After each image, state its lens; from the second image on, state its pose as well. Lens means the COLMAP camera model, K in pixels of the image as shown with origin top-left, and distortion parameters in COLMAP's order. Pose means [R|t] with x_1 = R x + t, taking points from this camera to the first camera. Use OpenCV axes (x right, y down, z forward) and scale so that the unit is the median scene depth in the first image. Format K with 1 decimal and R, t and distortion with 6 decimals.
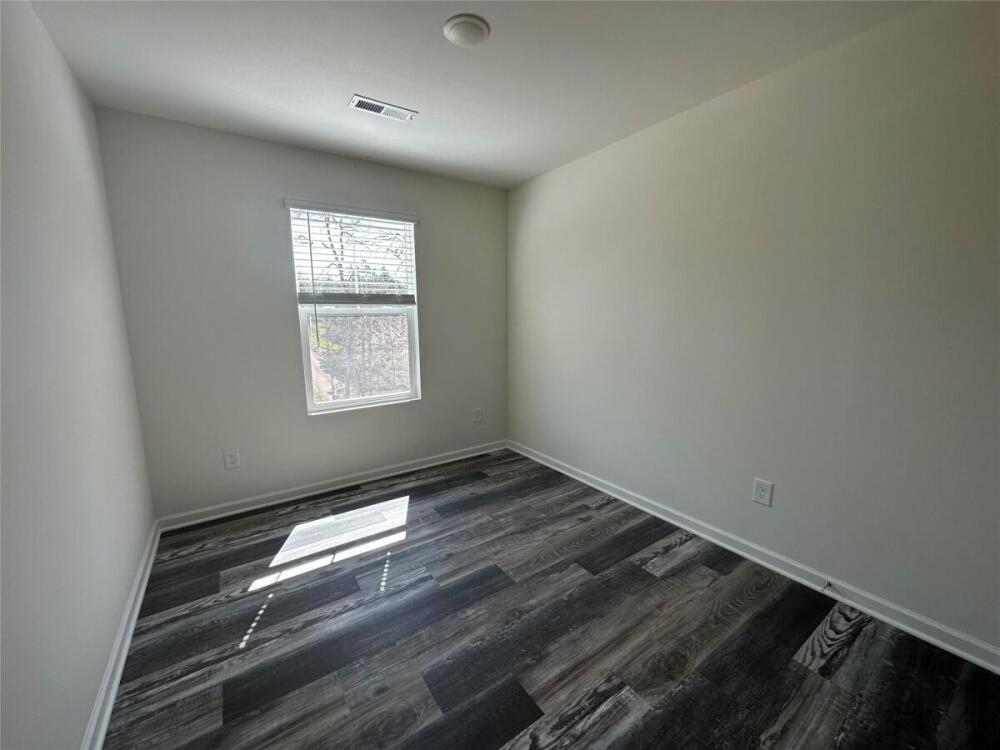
lens RADIAL K [[403.0, 0, 512.7], [0, 403.0, 371.5], [0, 0, 1]] dist [-0.006011, 0.000599]
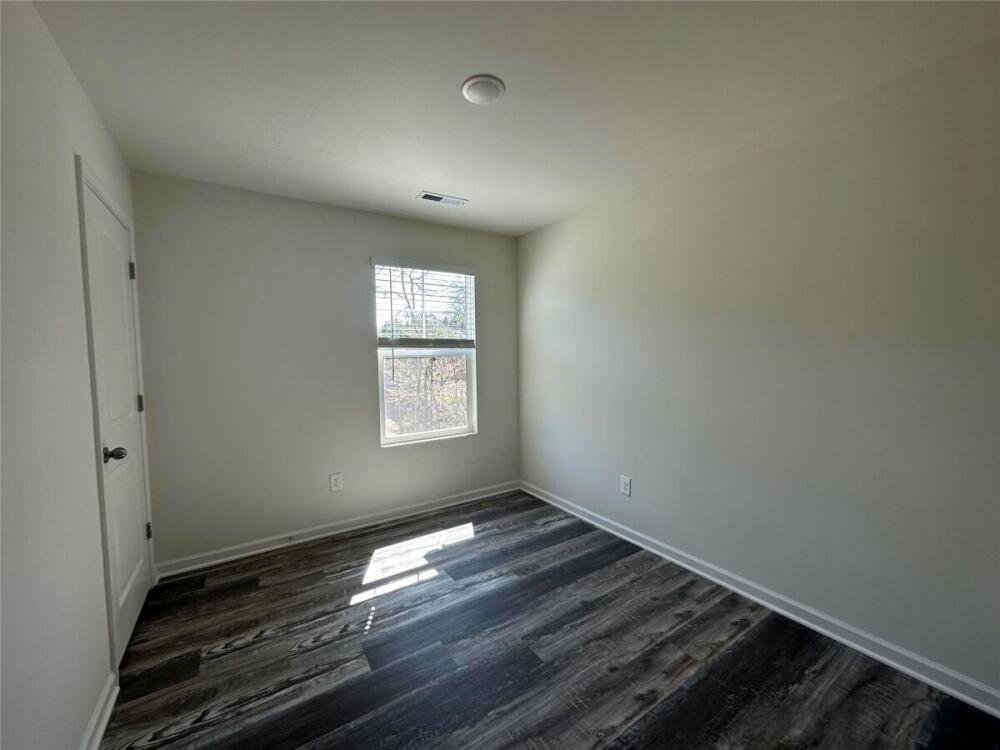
lens RADIAL K [[397.2, 0, 508.3], [0, 397.2, 376.1], [0, 0, 1]] dist [0.000717, -0.000269]
pose [[0.999691, -0.003404, -0.024629, -0.134060], [0.001086, 0.995619, -0.093501, 0.016233], [0.024840, 0.093446, 0.995314, -0.091682]]
